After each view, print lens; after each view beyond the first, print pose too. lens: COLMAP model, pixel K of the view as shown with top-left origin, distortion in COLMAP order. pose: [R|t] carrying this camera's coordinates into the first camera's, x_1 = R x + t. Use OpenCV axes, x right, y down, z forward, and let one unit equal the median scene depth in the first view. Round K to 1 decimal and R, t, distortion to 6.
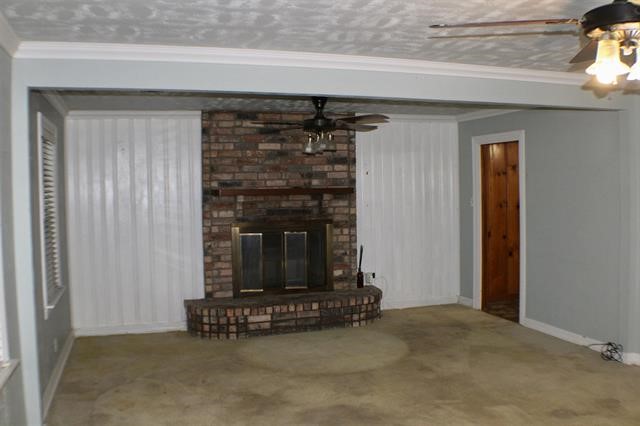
lens RADIAL K [[594.4, 0, 320.0], [0, 594.4, 213.0], [0, 0, 1]] dist [-0.205062, 0.087338]
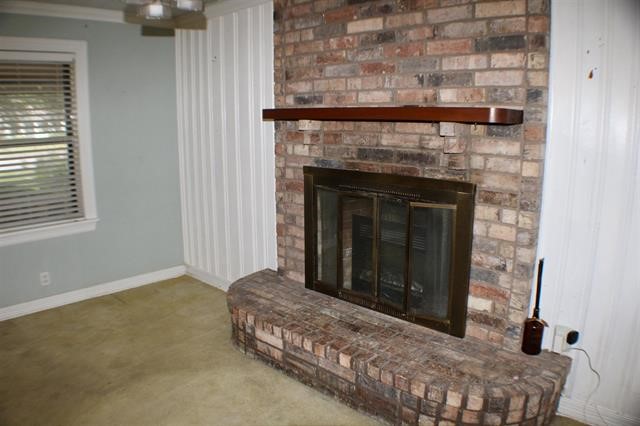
lens RADIAL K [[464.9, 0, 320.0], [0, 464.9, 213.0], [0, 0, 1]] dist [-0.236461, 0.103970]
pose [[0.494090, 0.191717, -0.848009, 0.258118], [-0.046596, 0.979821, 0.194368, -0.027708], [0.868161, -0.056521, 0.493053, 0.781216]]
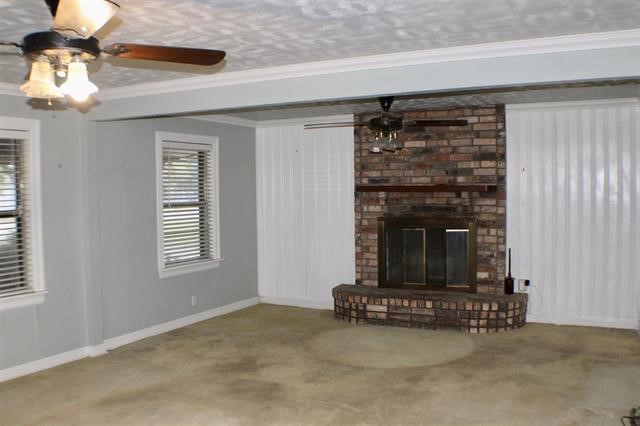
lens RADIAL K [[594.4, 0, 320.0], [0, 594.4, 213.0], [0, 0, 1]] dist [-0.205062, 0.087338]
pose [[0.707788, 0.040894, -0.705240, 0.531707], [-0.030720, 0.999160, 0.027107, -0.016489], [0.705756, 0.002479, 0.708450, 0.165646]]
